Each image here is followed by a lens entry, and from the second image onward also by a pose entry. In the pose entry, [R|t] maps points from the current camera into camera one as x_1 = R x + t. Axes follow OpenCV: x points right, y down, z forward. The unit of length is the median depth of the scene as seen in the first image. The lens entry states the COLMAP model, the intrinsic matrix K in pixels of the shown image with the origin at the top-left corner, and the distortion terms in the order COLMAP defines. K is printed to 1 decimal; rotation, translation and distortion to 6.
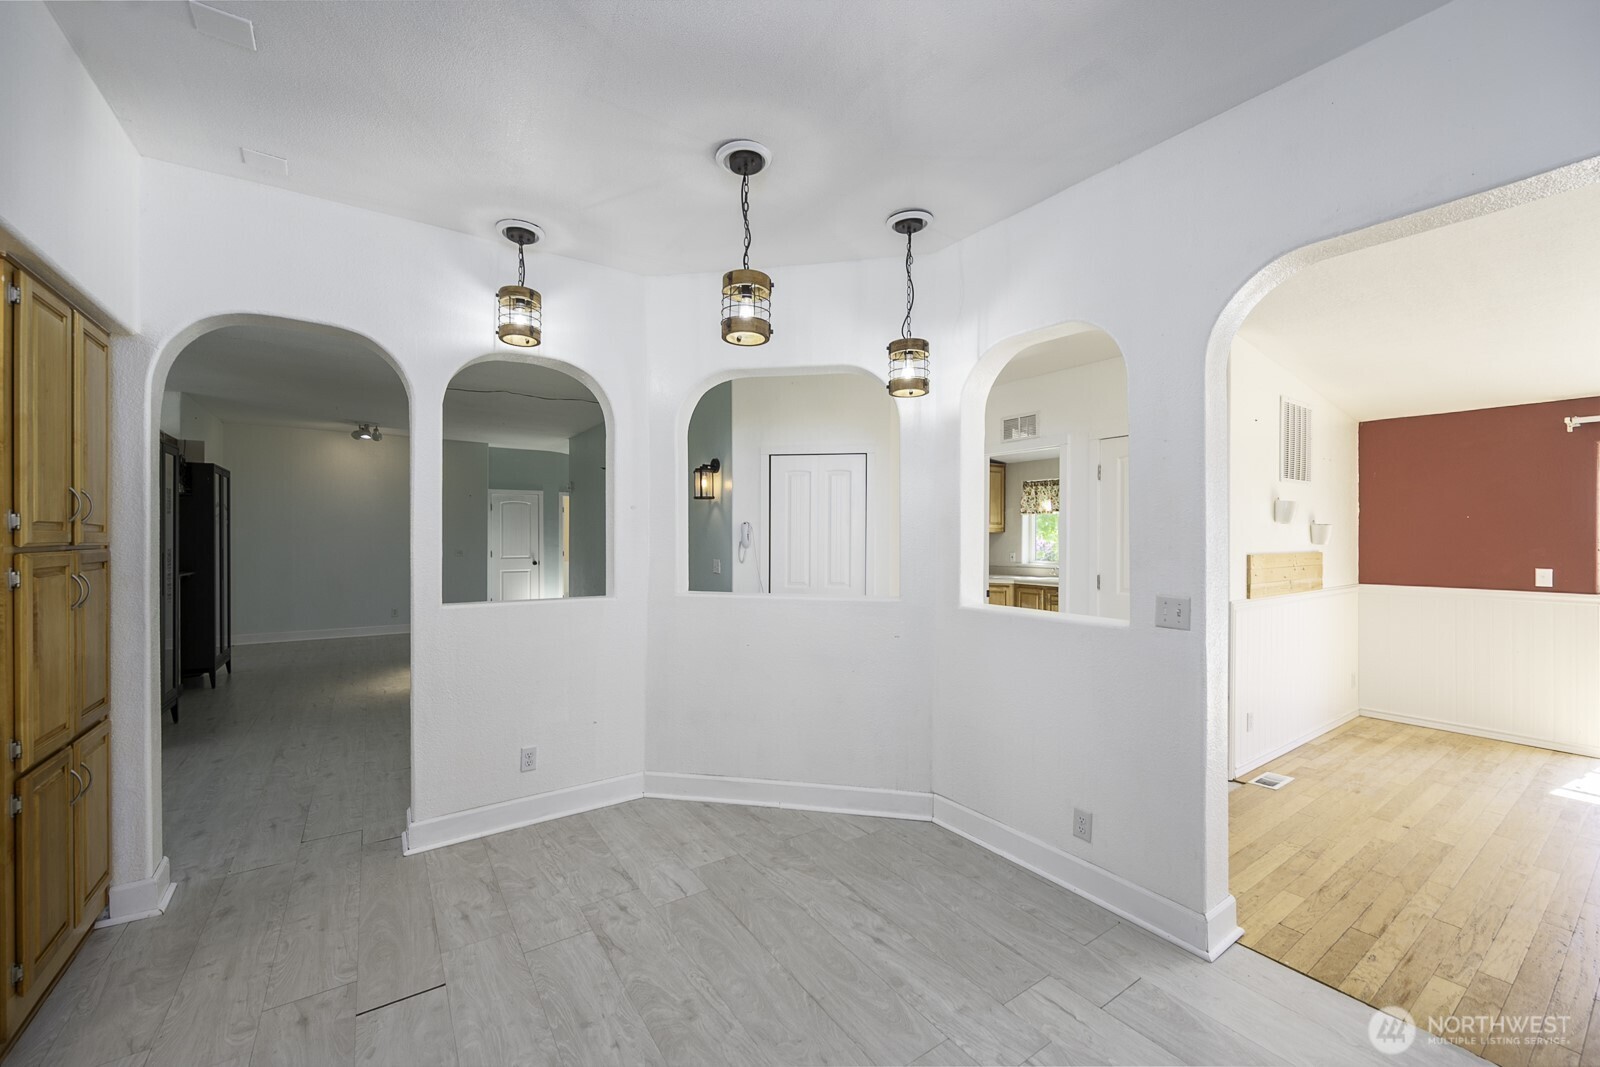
lens RADIAL K [[633.6, 0, 812.0], [0, 633.6, 535.3], [0, 0, 1]] dist [0.000262, -0.000306]
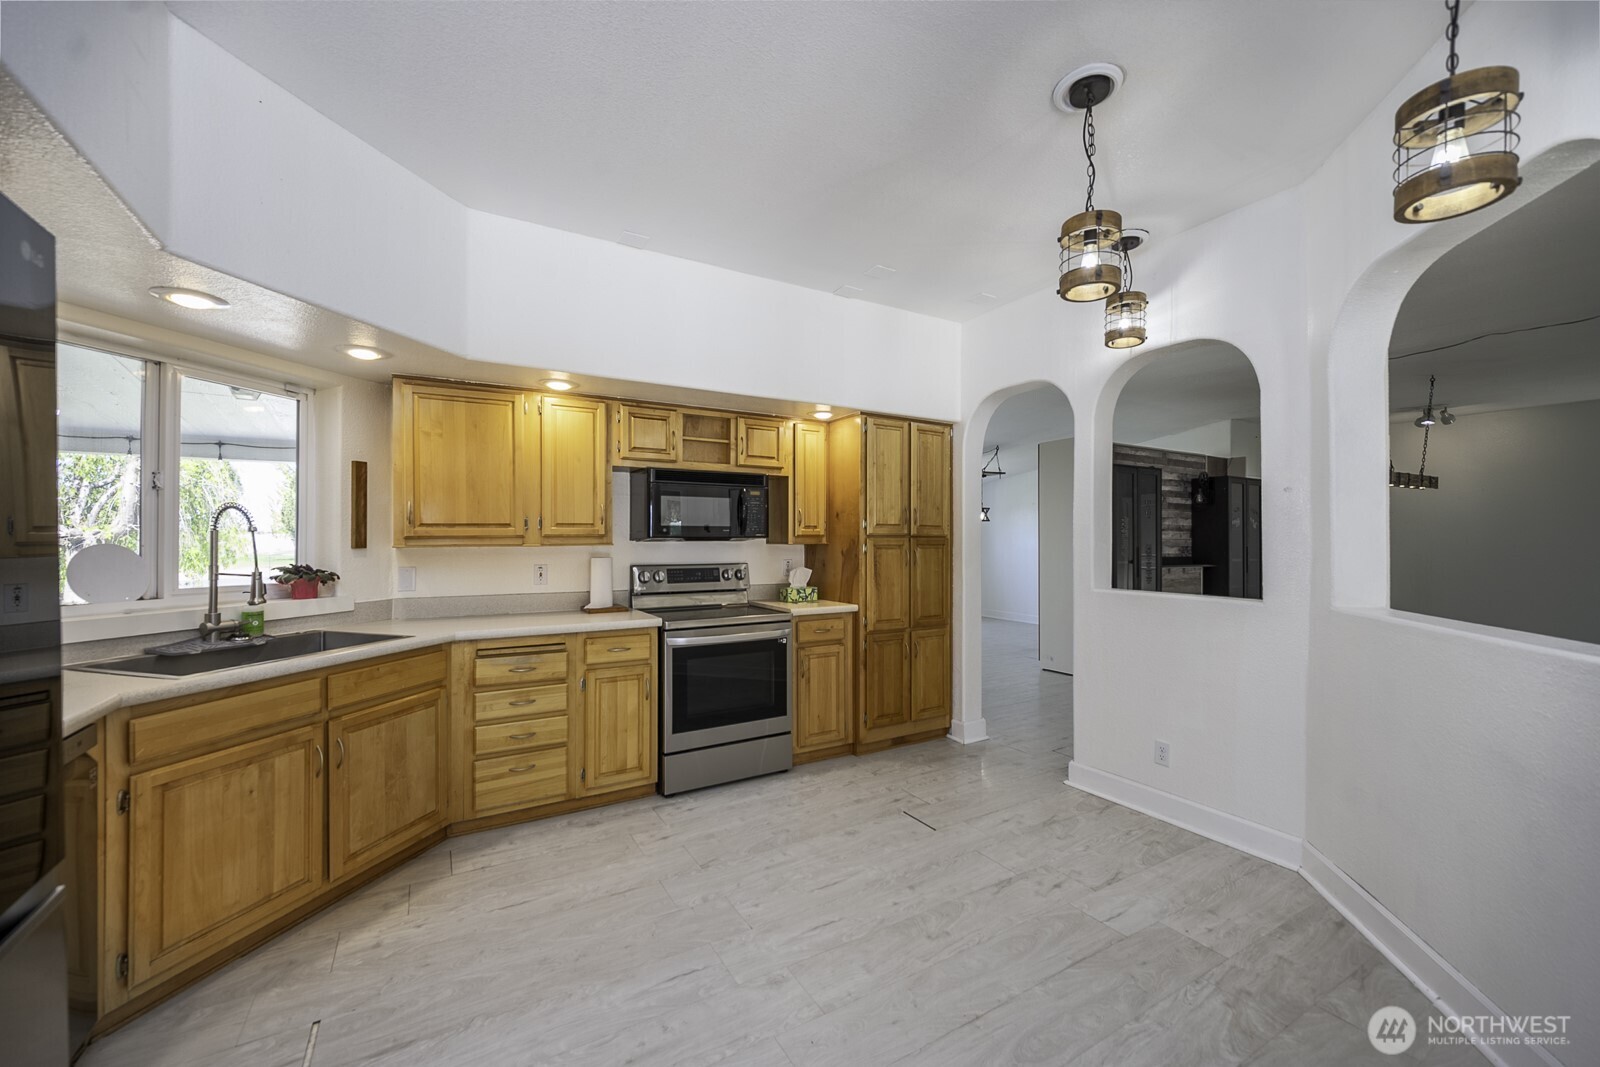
lens RADIAL K [[633.6, 0, 793.6], [0, 633.6, 538.7], [0, 0, 1]] dist [0.000262, -0.000306]
pose [[-0.081571, -0.001704, -0.996666, 0.579000], [-0.003230, 0.999994, -0.001445, 0.019299], [0.996662, 0.003102, -0.081576, 0.493043]]
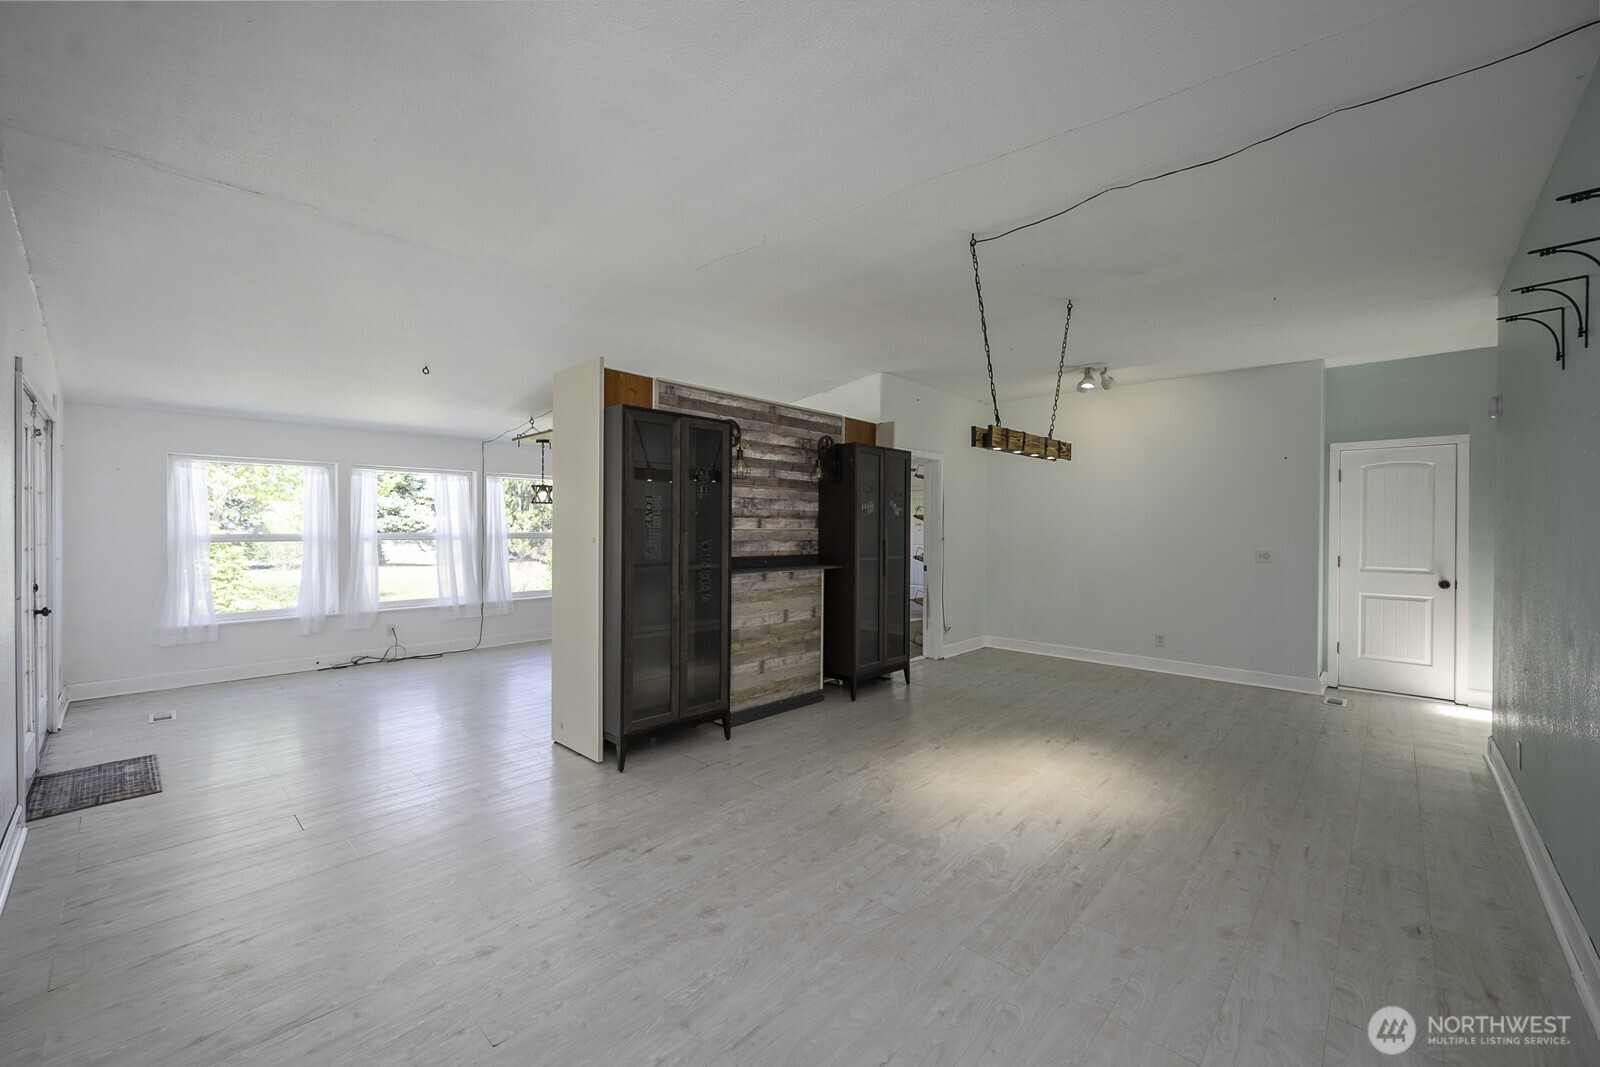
lens RADIAL K [[633.6, 0, 806.2], [0, 633.6, 530.5], [0, 0, 1]] dist [0.000262, -0.000306]
pose [[0.205204, 0.004737, -0.978708, -0.193218], [-0.003905, 0.999984, 0.004021, 0.007456], [0.978711, 0.002997, 0.205219, 1.350506]]
